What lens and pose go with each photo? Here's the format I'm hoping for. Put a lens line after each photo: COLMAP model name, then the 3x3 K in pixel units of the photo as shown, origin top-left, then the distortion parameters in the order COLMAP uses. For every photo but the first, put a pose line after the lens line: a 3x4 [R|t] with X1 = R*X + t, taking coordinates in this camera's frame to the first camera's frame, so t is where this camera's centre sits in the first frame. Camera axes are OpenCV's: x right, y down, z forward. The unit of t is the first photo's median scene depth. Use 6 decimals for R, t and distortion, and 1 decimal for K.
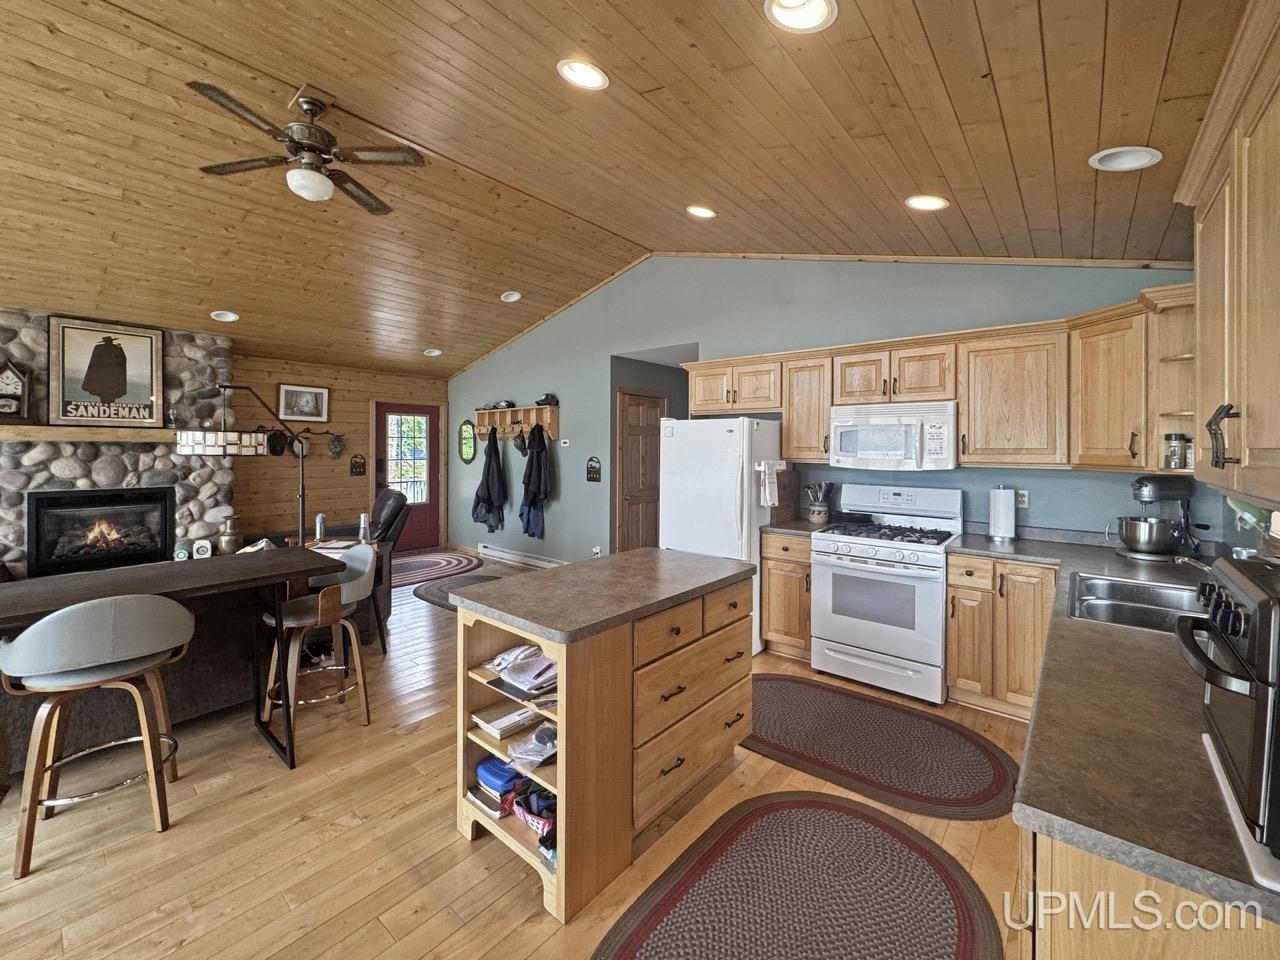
lens RADIAL K [[517.8, 0, 619.5], [0, 517.8, 456.5], [0, 0, 1]] dist [0.007806, -0.001002]
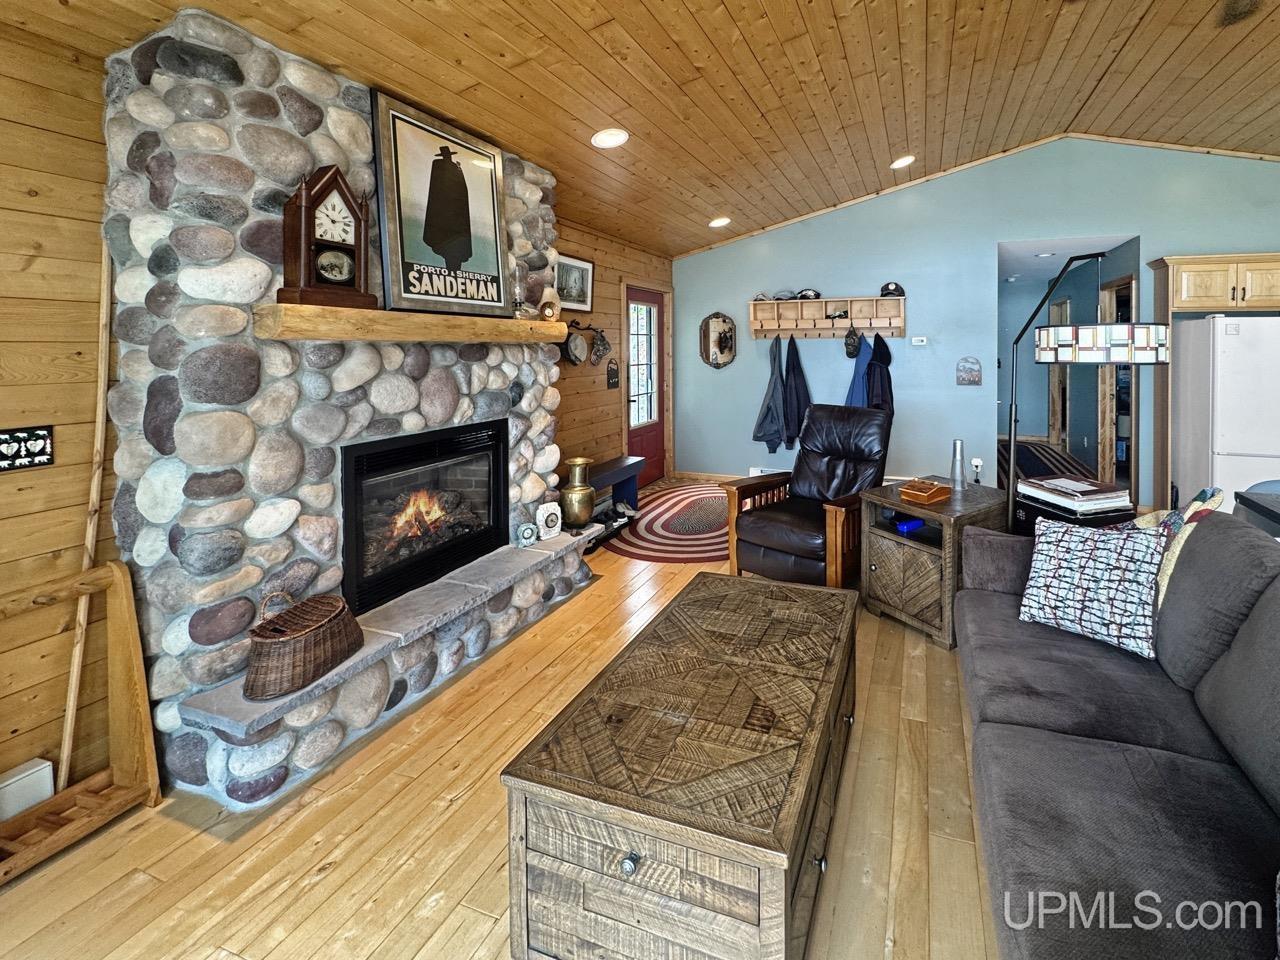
lens RADIAL K [[541.0, 0, 731.1], [0, 541.0, 359.9], [0, 0, 1]] dist [0.003420, 0.001487]
pose [[0.925570, -0.015628, 0.378253, -0.920986], [0.011841, 0.999854, 0.012336, -0.013127], [-0.378391, -0.006939, 0.925620, 0.368432]]
